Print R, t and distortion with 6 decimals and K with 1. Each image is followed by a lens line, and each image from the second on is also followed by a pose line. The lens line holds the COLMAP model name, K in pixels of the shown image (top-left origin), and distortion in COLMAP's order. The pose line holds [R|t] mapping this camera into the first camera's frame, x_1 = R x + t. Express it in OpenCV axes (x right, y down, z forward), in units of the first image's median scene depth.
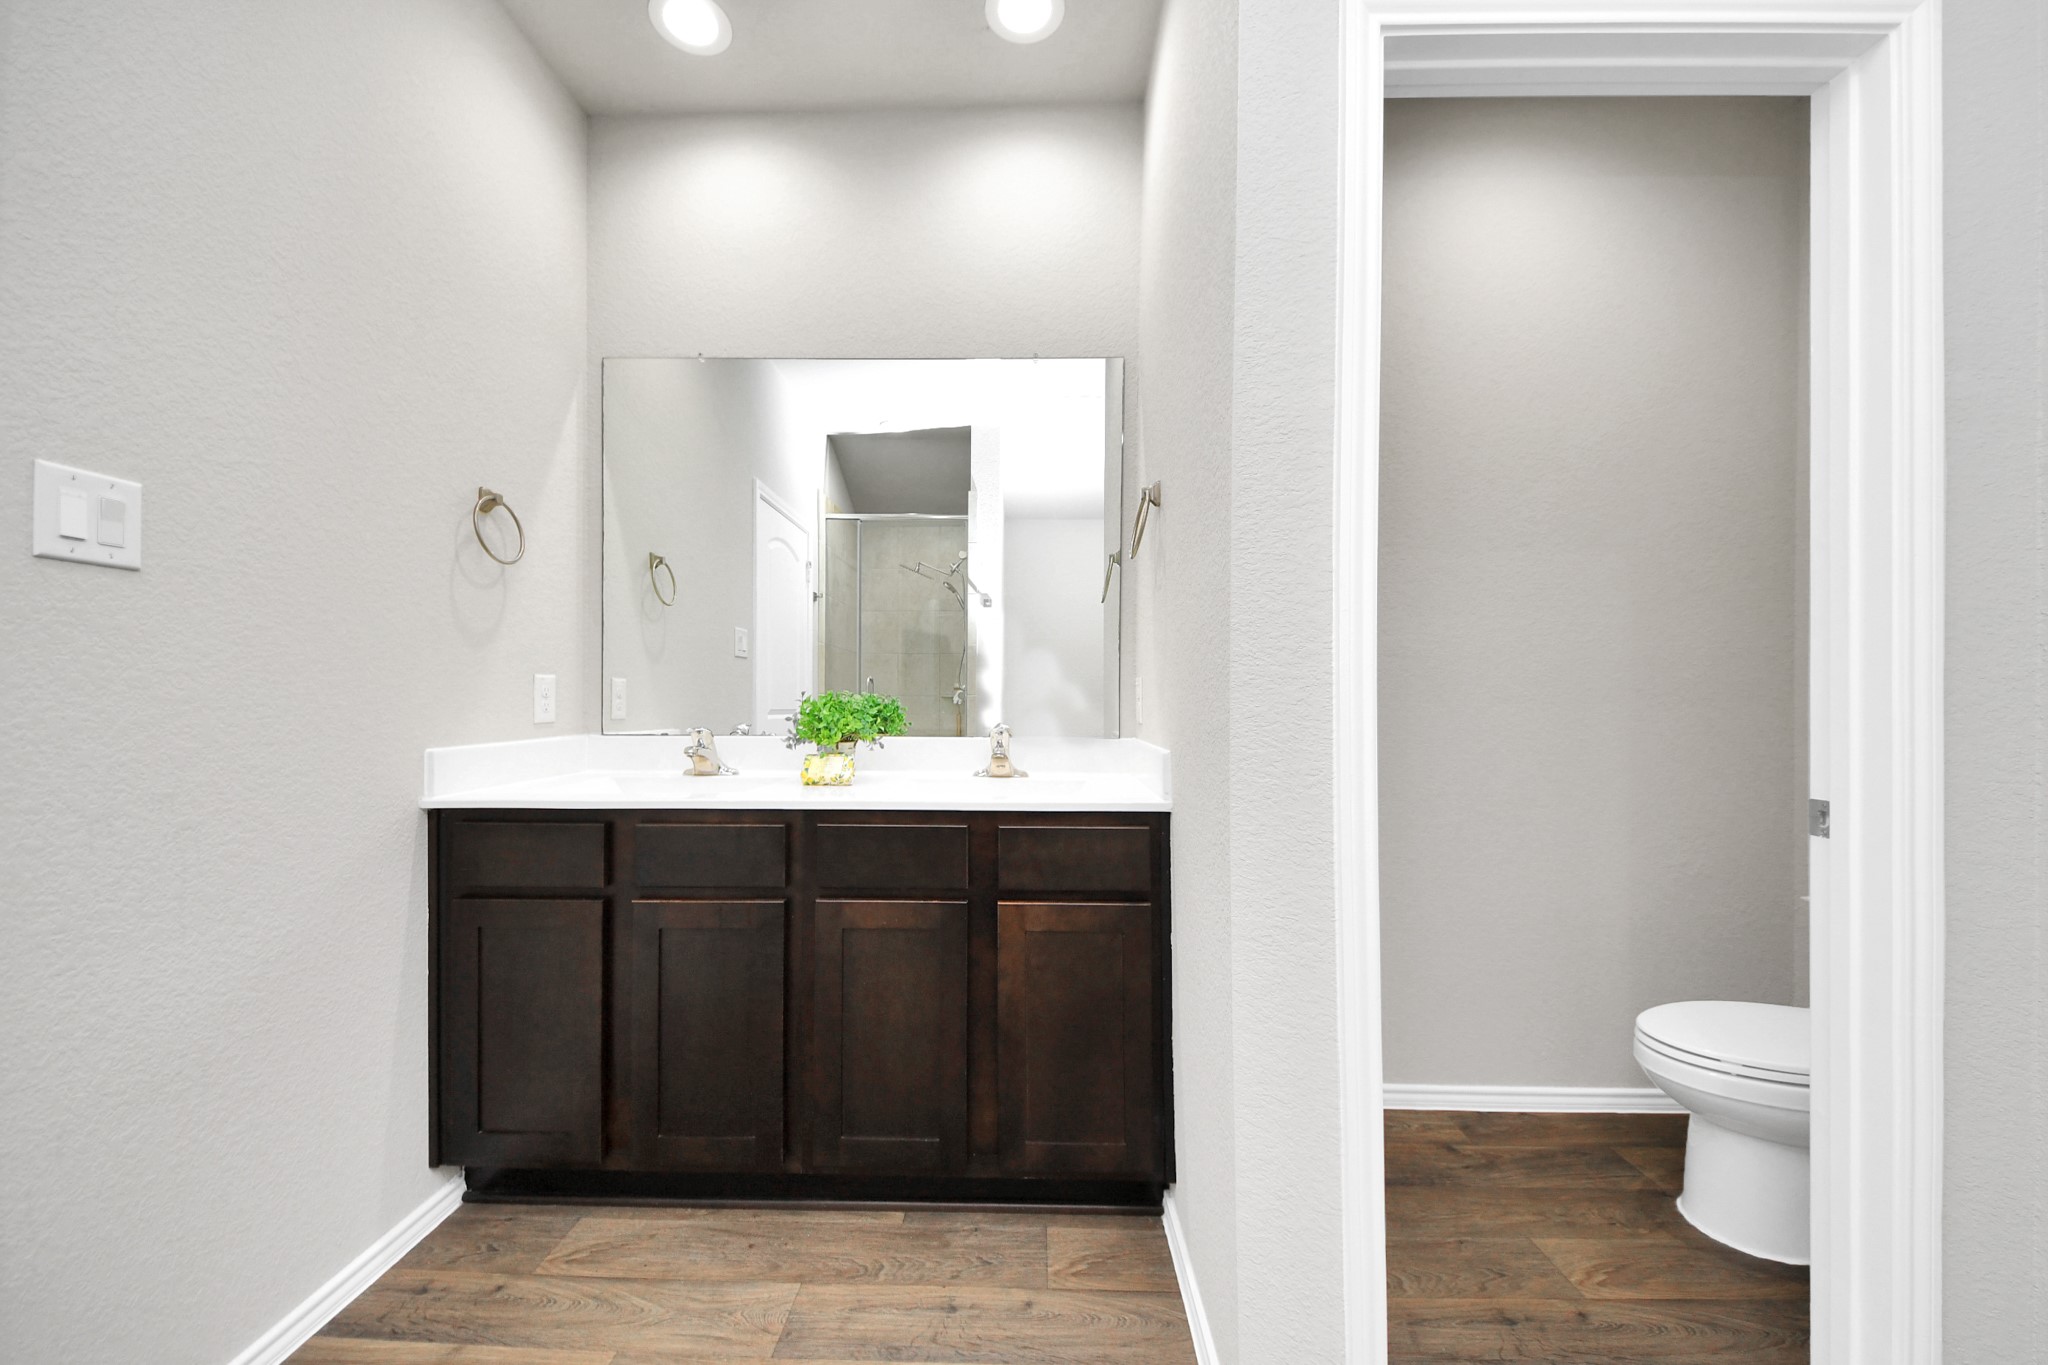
lens RADIAL K [[765.0, 0, 1016.5], [0, 765.0, 699.3], [0, 0, 1]] dist [-0.001885, -0.003195]
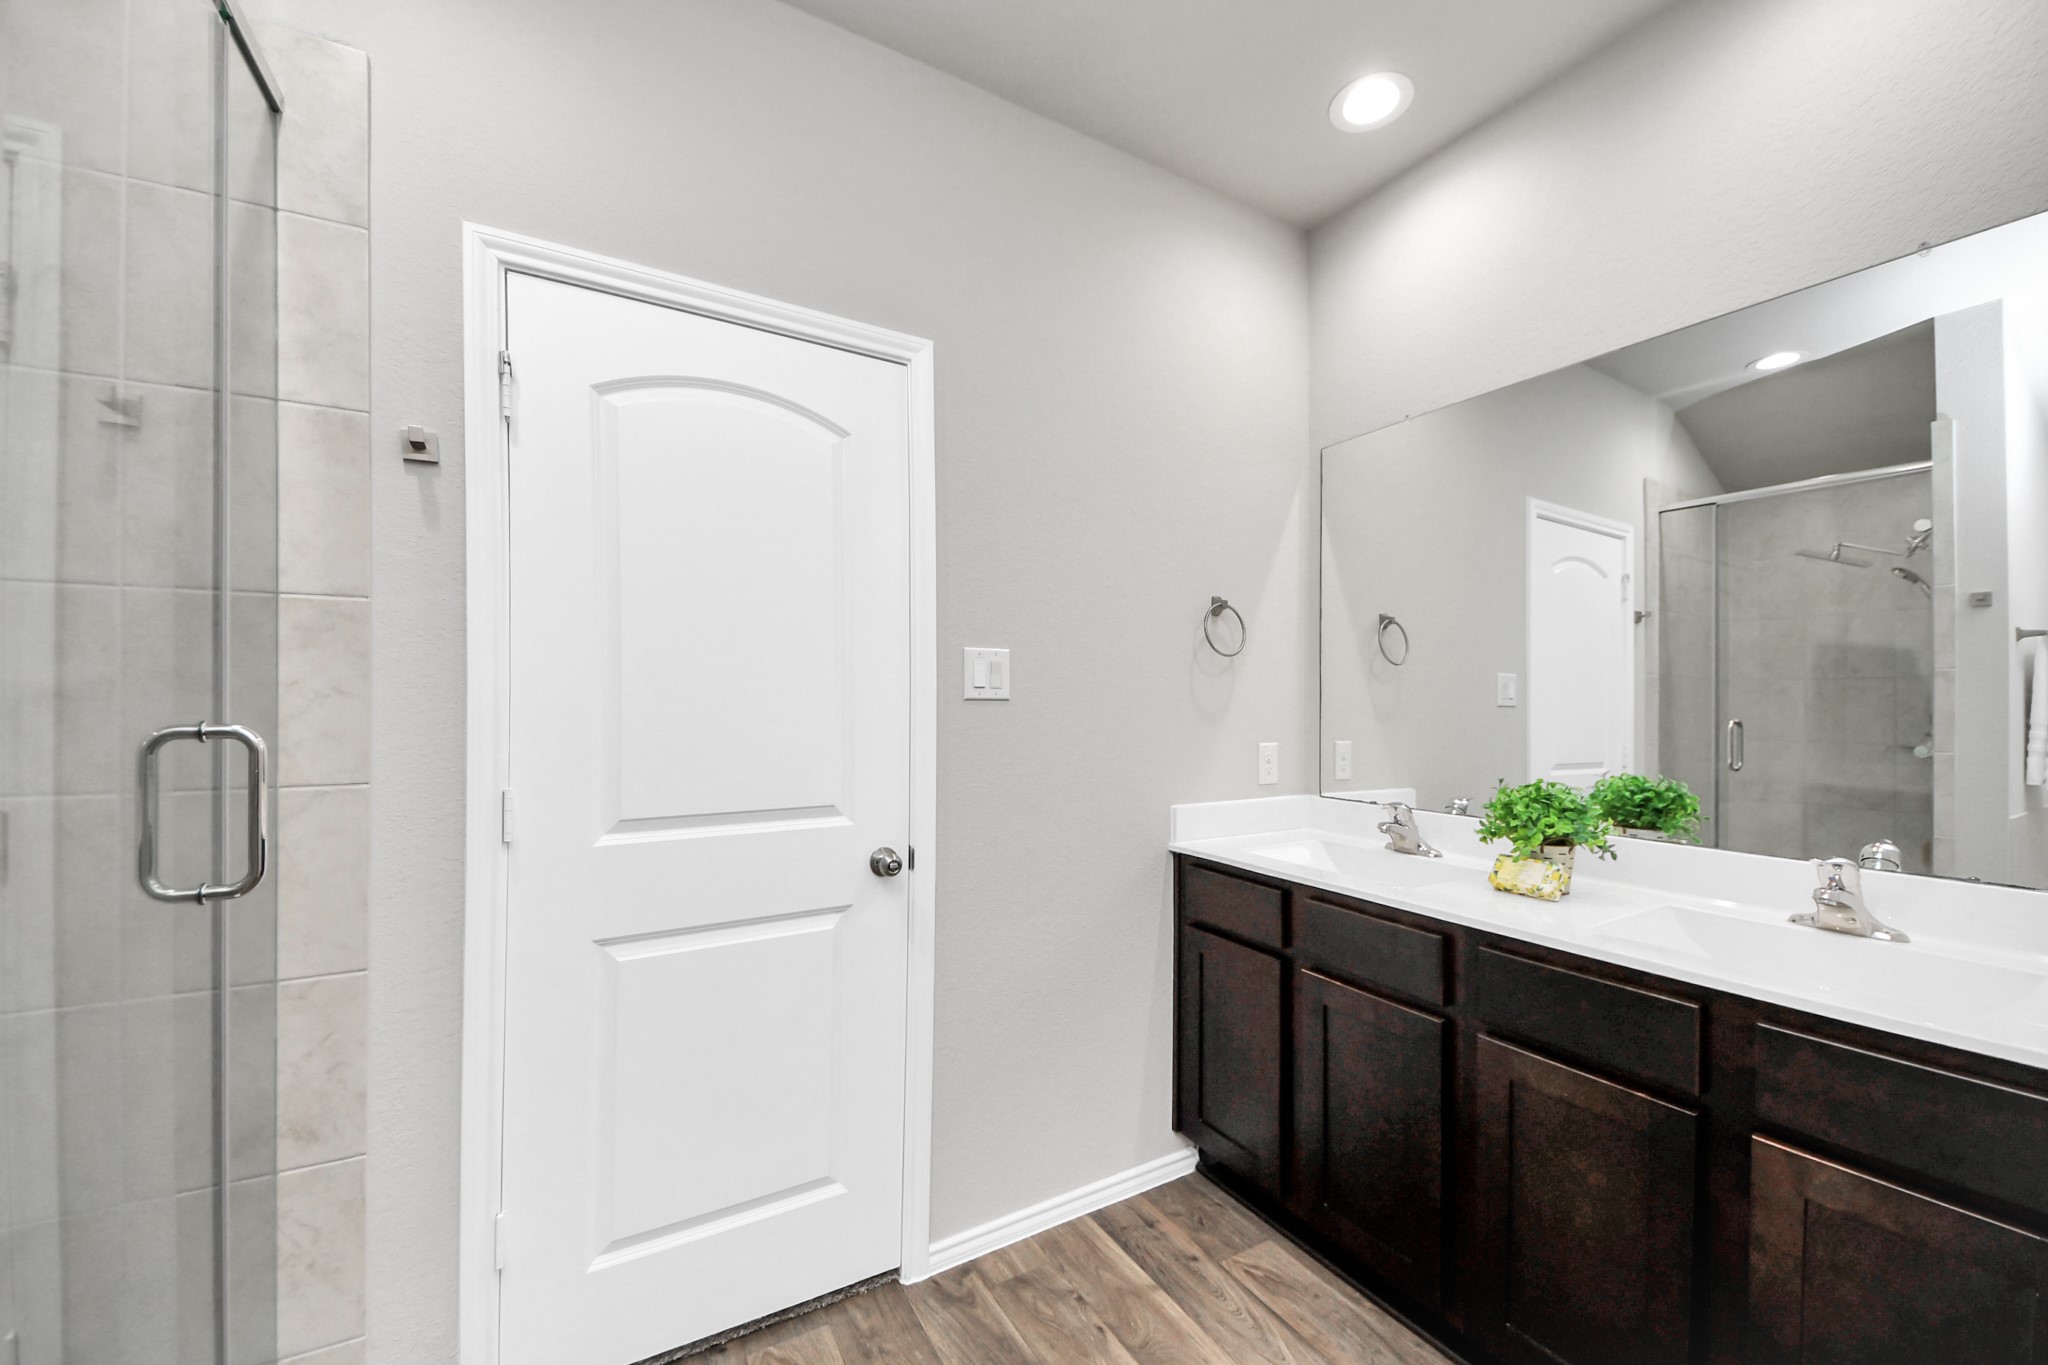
lens RADIAL K [[765.0, 0, 1004.7], [0, 765.0, 692.2], [0, 0, 1]] dist [-0.001885, -0.003195]
pose [[0.516790, -0.012304, -0.856024, 0.201533], [-0.004261, 0.999847, -0.016944, -0.105902], [0.856101, 0.012404, 0.516659, 0.073802]]
